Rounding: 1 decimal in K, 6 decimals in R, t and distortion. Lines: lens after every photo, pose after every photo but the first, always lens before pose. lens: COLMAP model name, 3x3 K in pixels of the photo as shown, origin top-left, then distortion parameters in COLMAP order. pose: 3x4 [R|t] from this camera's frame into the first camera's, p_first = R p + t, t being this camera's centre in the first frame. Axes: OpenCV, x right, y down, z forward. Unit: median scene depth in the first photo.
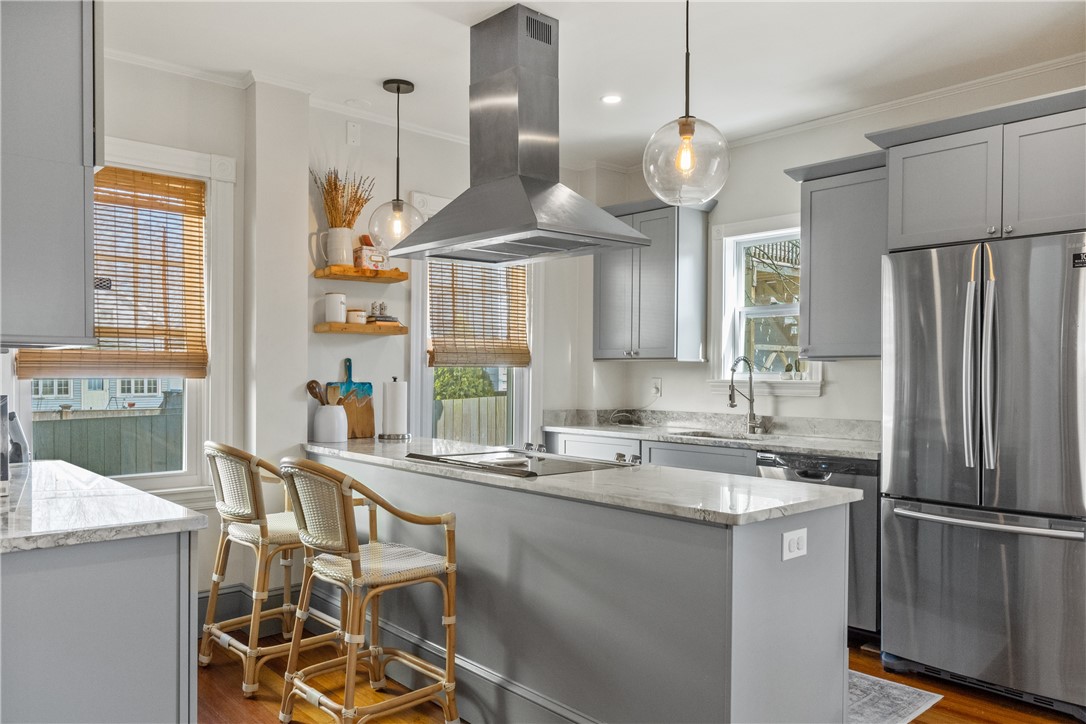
lens RADIAL K [[802.5, 0, 536.9], [0, 802.5, 368.2], [0, 0, 1]] dist [0.025428, 0.001414]
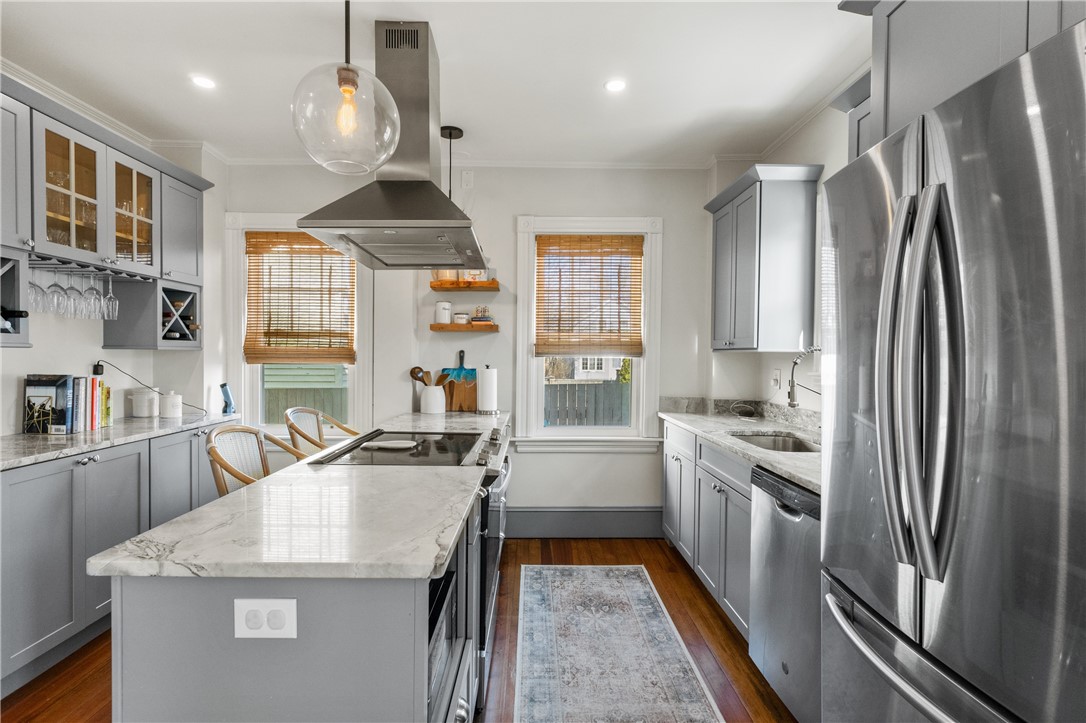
lens RADIAL K [[523.3, 0, 541.2], [0, 523.3, 359.8], [0, 0, 1]] dist [-0.000973, -0.004945]
pose [[0.751135, 0.008006, -0.660100, 0.436083], [-0.001356, 0.999943, 0.010585, -0.006392], [0.660147, -0.007056, 0.751103, 0.447264]]
